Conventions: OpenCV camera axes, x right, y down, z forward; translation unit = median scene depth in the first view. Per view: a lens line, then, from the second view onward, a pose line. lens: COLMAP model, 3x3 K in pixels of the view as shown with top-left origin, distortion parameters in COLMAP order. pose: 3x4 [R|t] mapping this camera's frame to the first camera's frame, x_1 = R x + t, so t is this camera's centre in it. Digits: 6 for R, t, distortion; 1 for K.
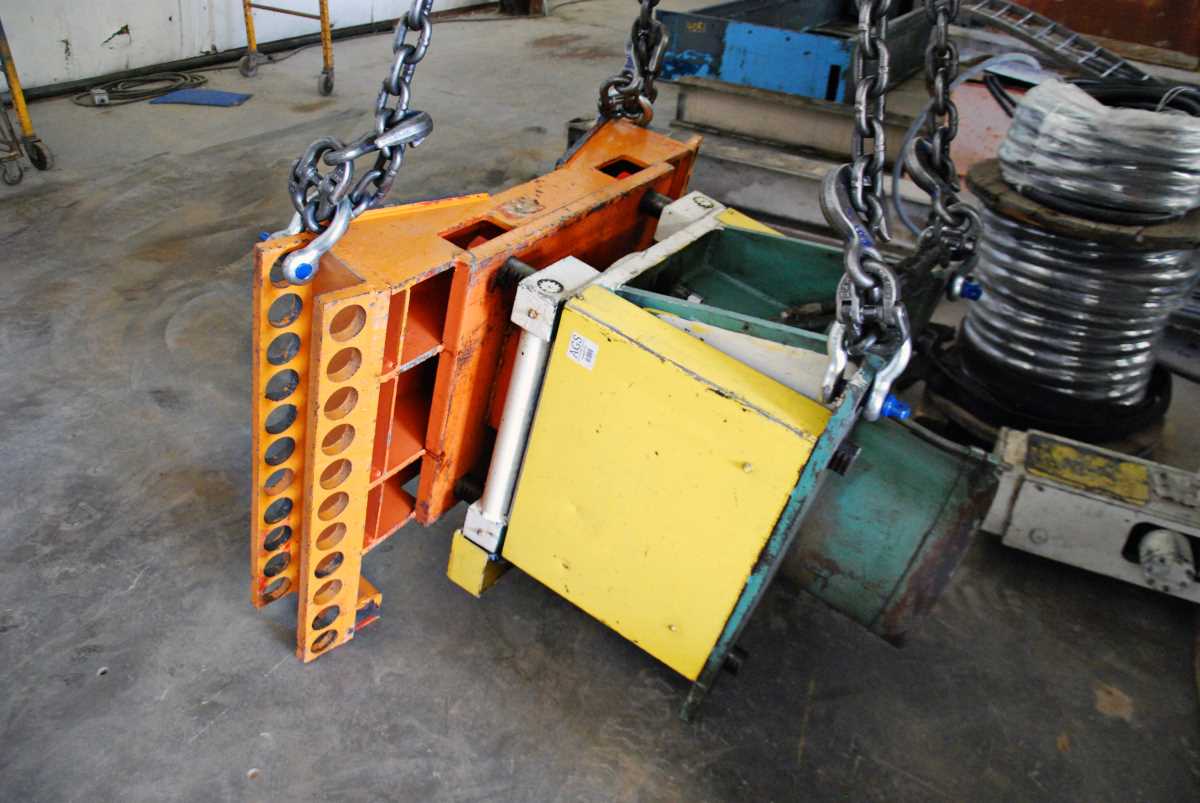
lens RADIAL K [[955.2, 0, 592.8], [0, 955.2, 407.8], [0, 0, 1]] dist [-0.102254, 0.038486]
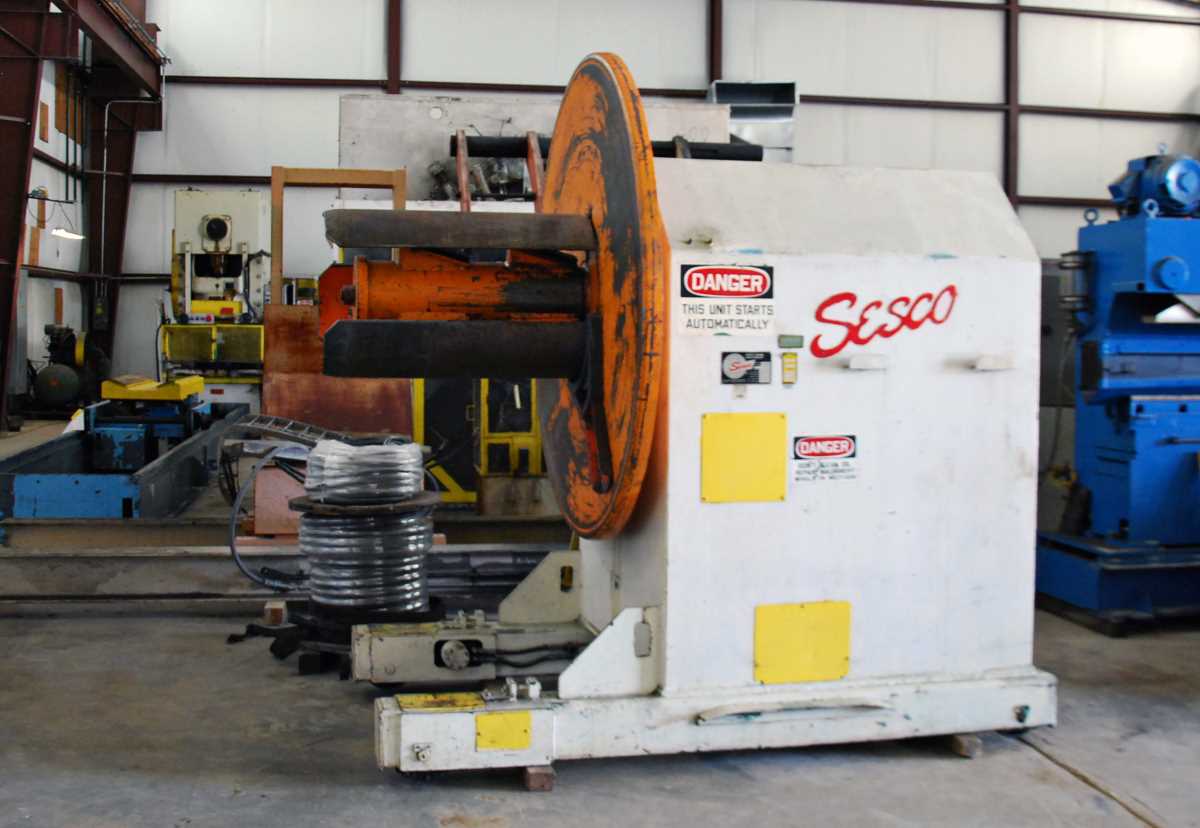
lens RADIAL K [[1438.3, 0, 596.2], [0, 1438.3, 402.6], [0, 0, 1]] dist [-0.077066, 0.000000]
pose [[0.791483, -0.090597, 0.604439, -0.730208], [0.350986, 0.876999, -0.328149, 0.656521], [-0.500363, 0.471874, 0.725928, -1.267780]]
